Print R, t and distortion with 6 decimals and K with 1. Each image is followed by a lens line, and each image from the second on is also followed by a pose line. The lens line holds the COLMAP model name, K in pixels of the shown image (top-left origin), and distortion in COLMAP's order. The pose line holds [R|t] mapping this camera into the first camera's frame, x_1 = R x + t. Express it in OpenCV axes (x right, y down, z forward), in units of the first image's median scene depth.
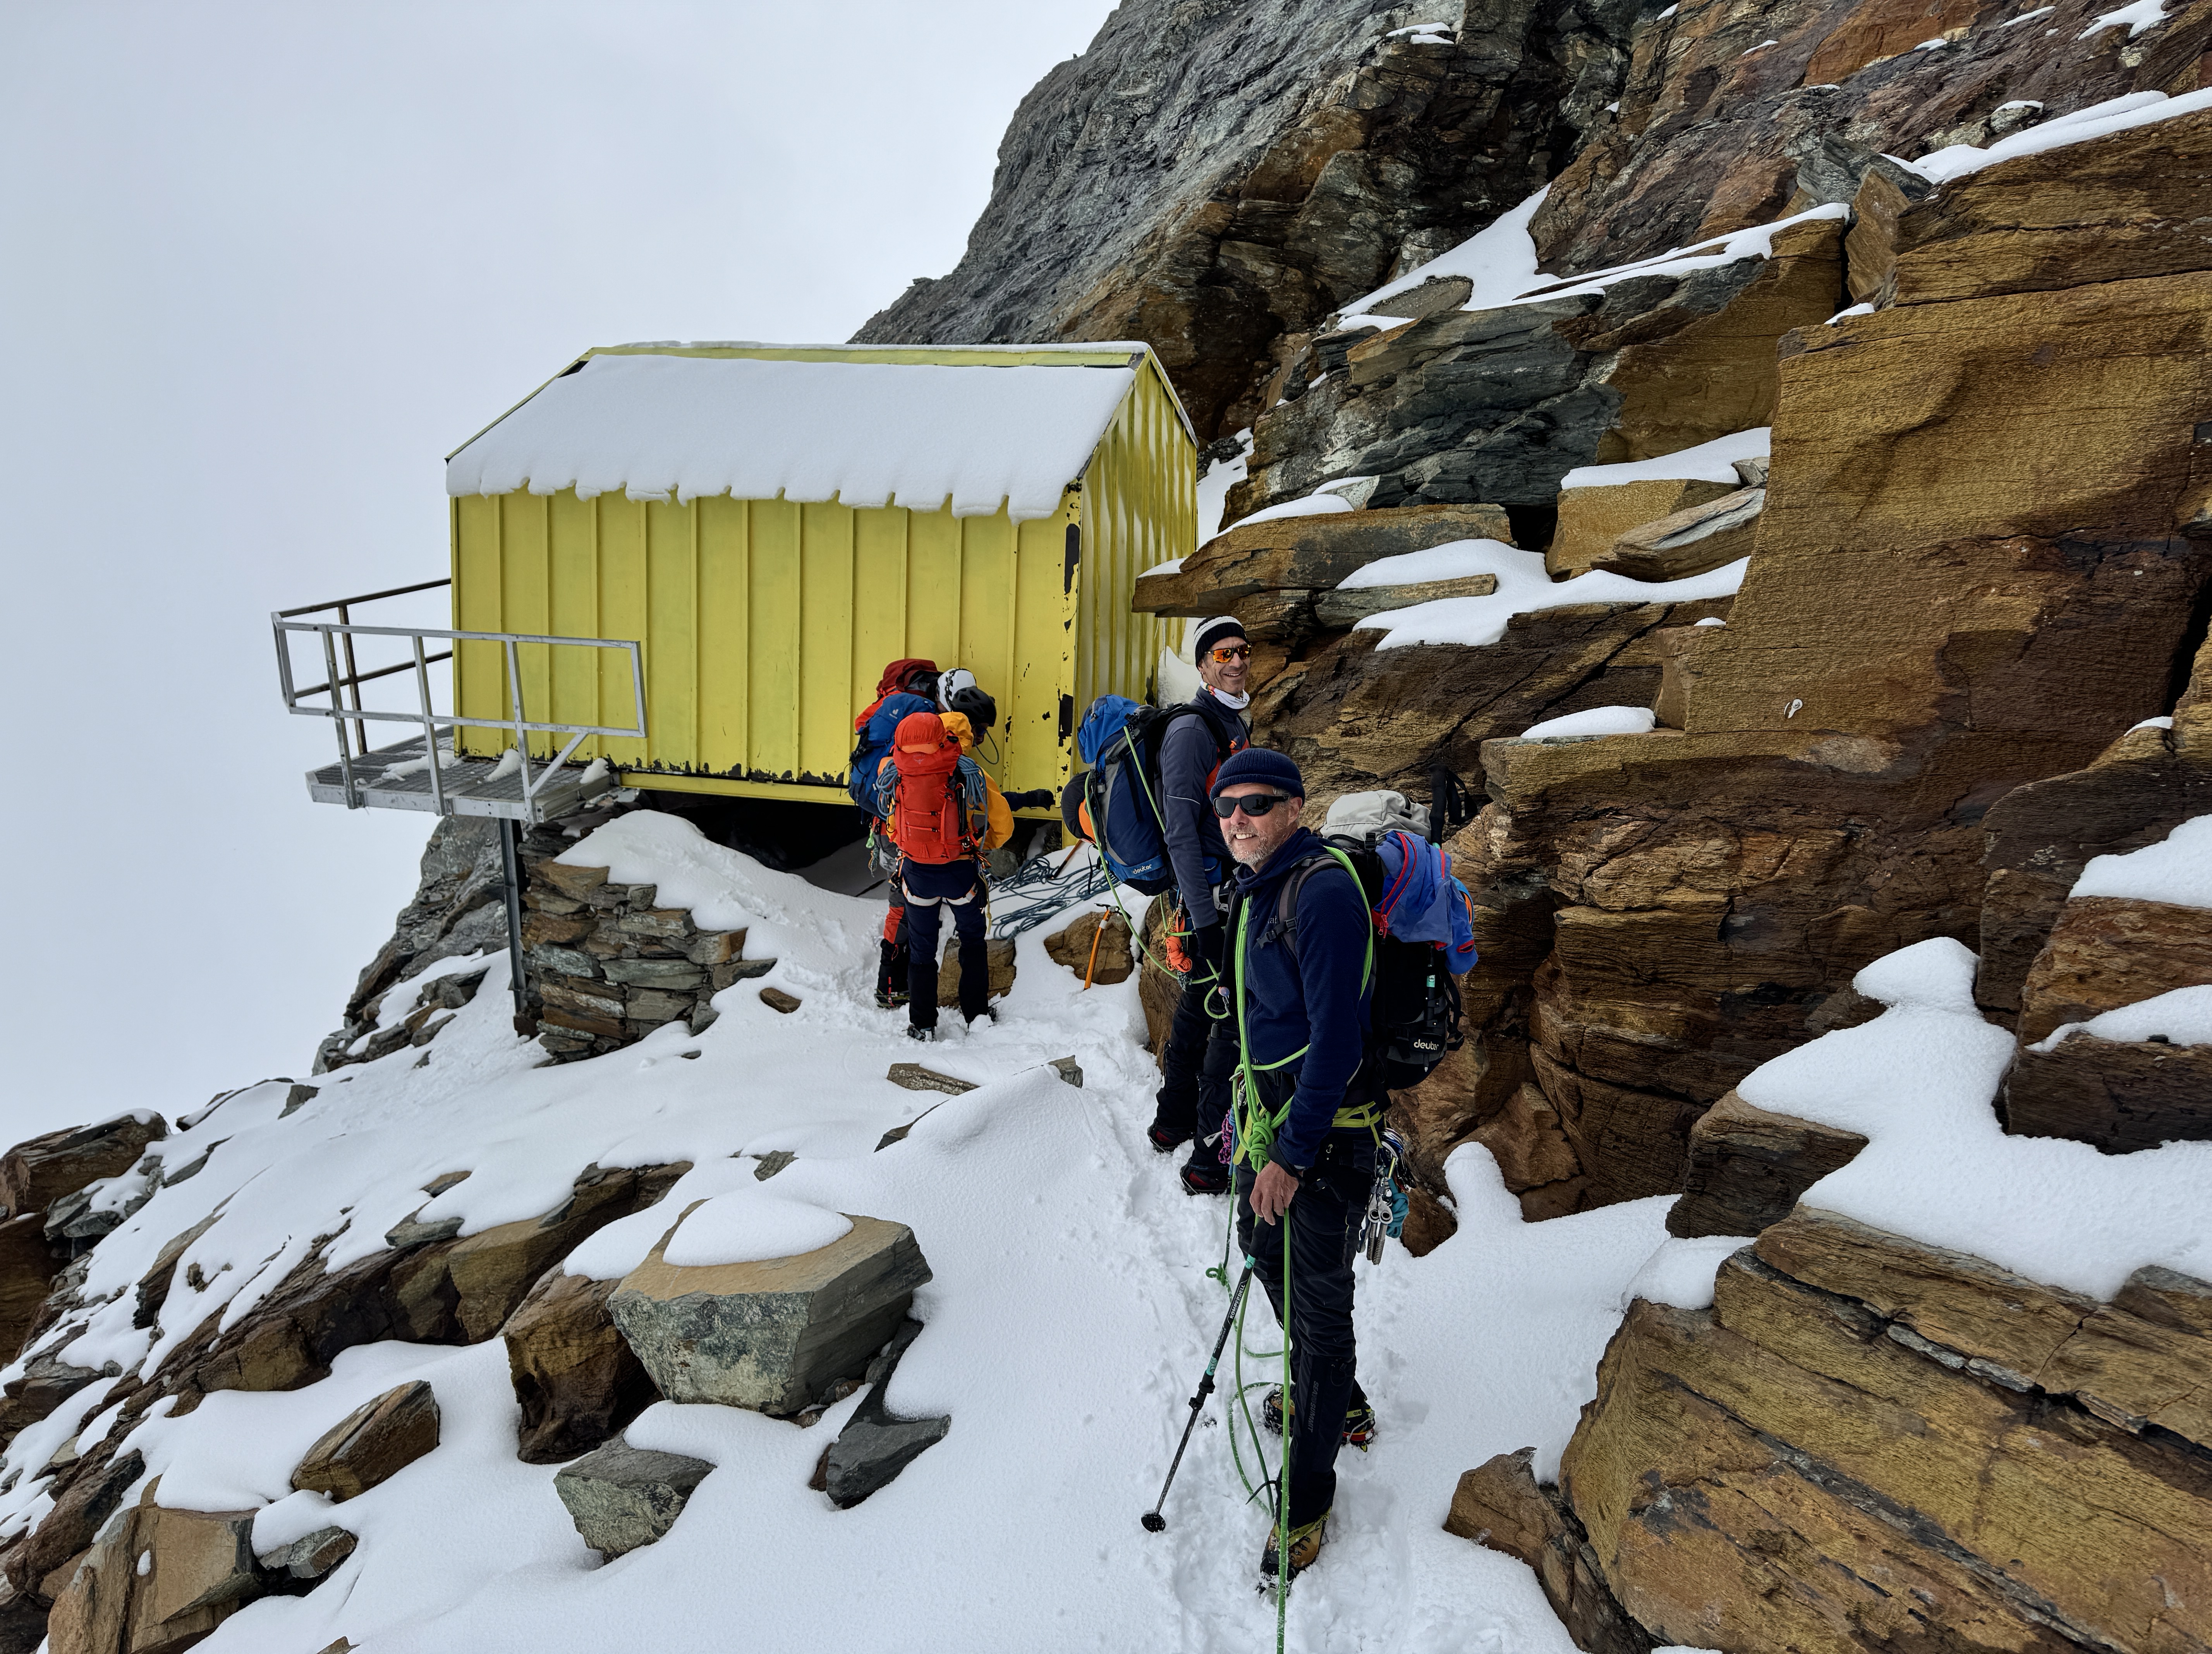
lens RADIAL K [[1698.3, 0, 1151.3], [0, 1698.3, 827.4], [0, 0, 1]] dist [0.009886, -0.033857]
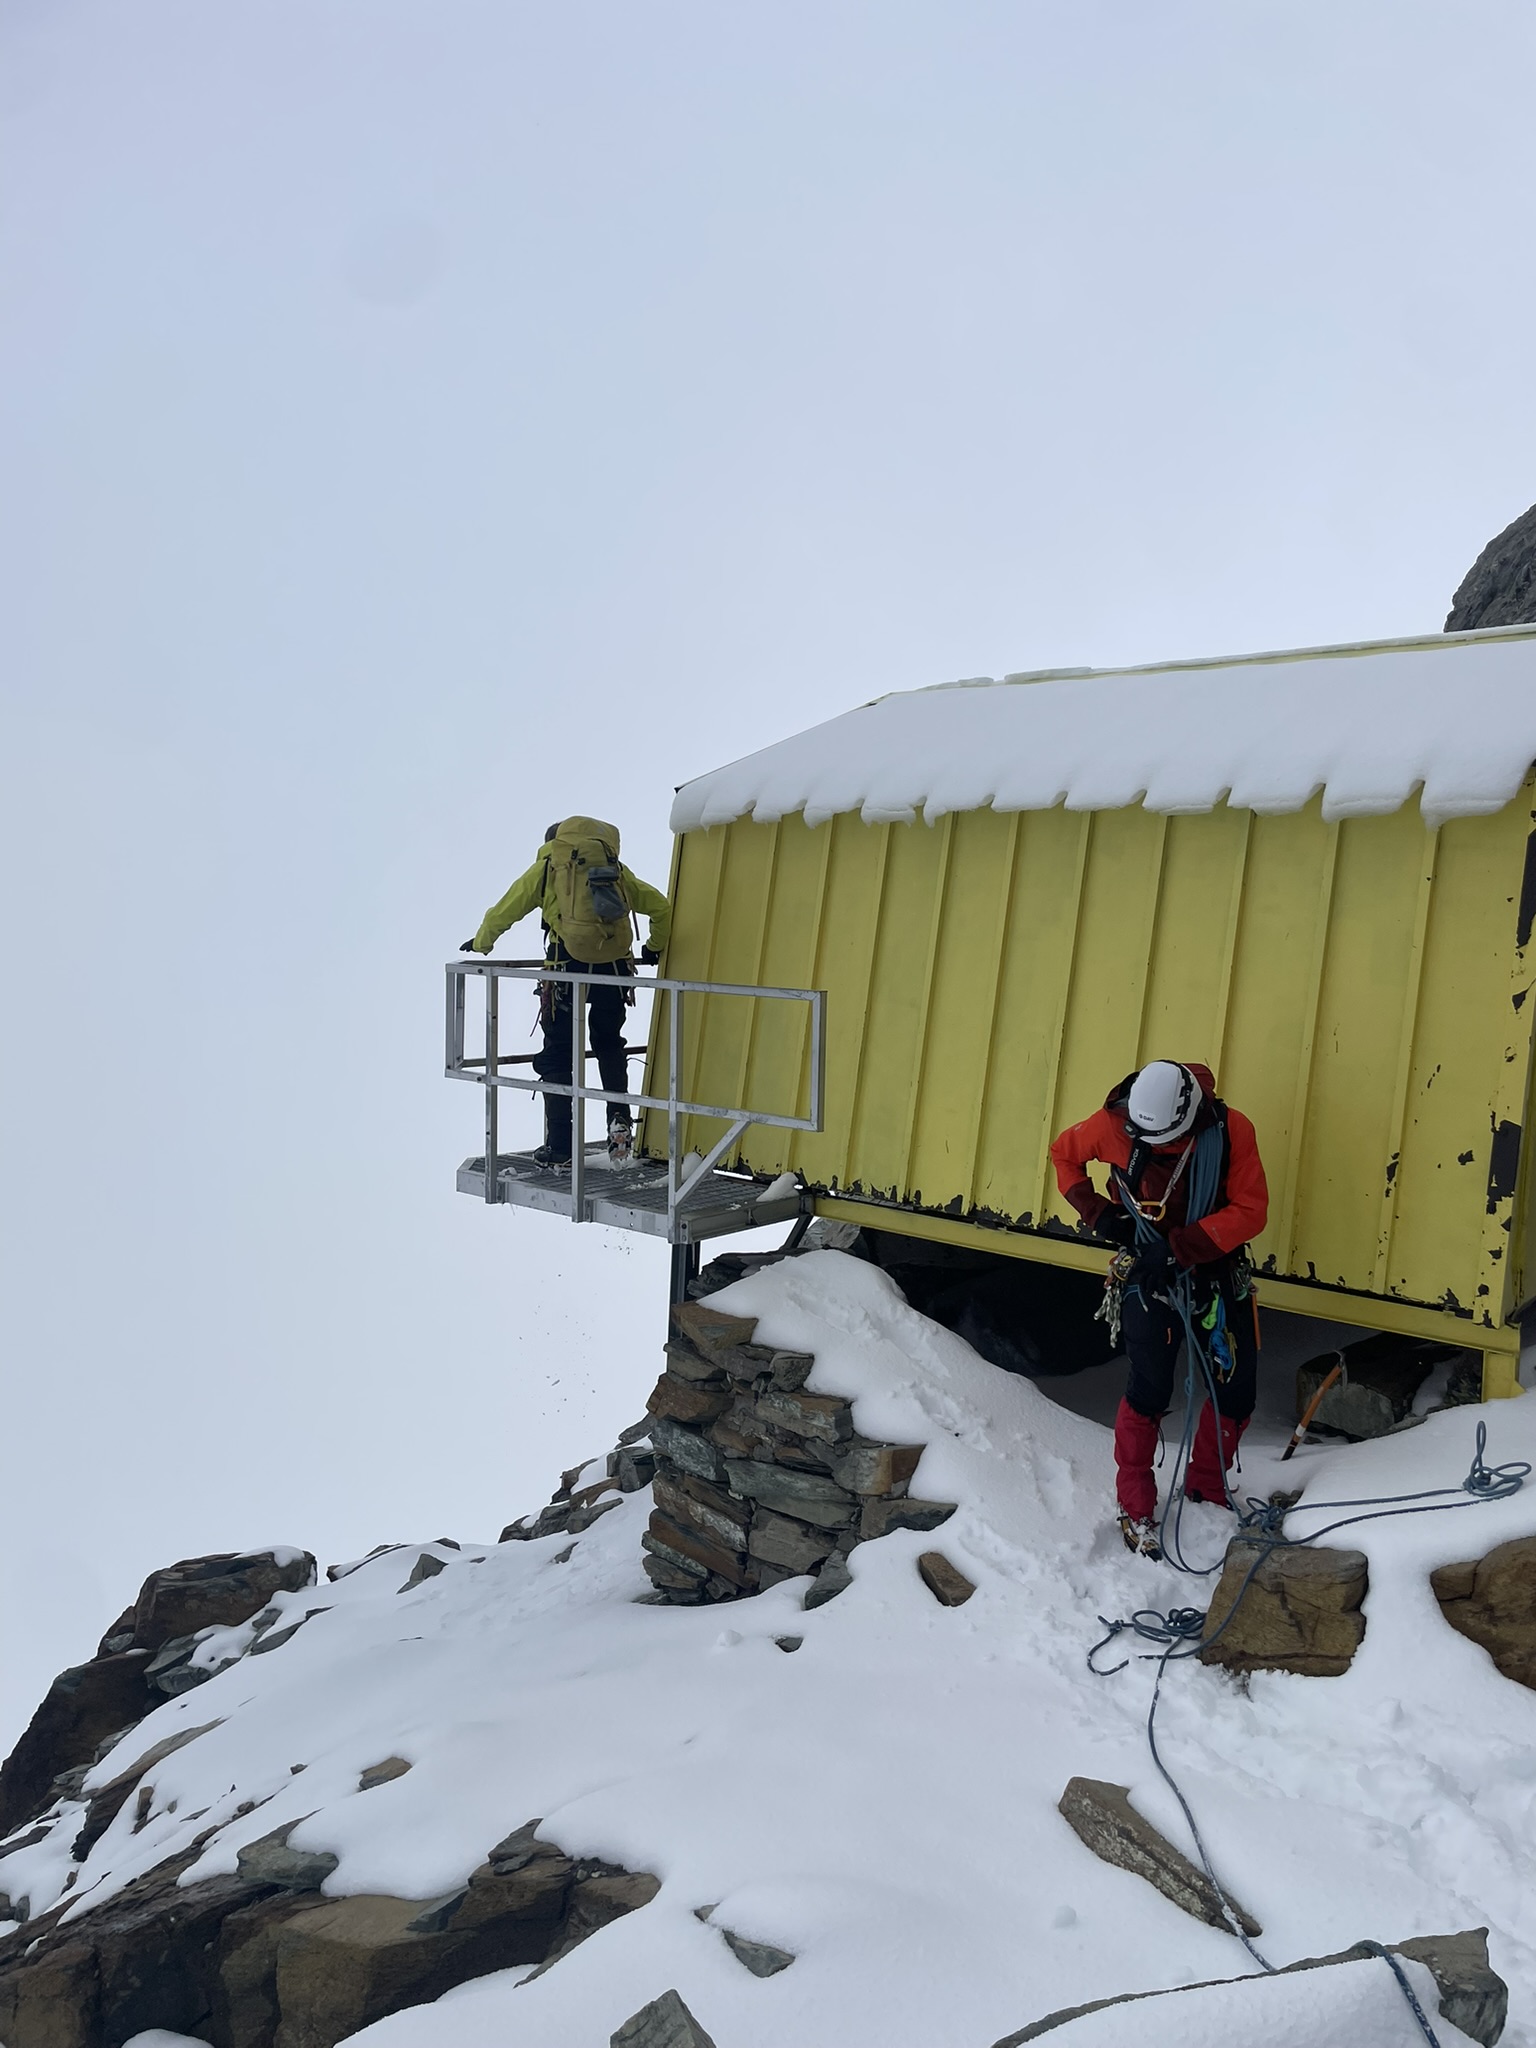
lens RADIAL K [[1548.6, 0, 795.1], [0, 1548.6, 1031.7], [0, 0, 1]] dist [0.076982, -0.104631]
pose [[0.887917, 0.051251, -0.457139, -0.023923], [-0.148906, 0.972290, -0.180220, 0.020615], [0.435235, 0.228091, 0.870945, 0.431390]]
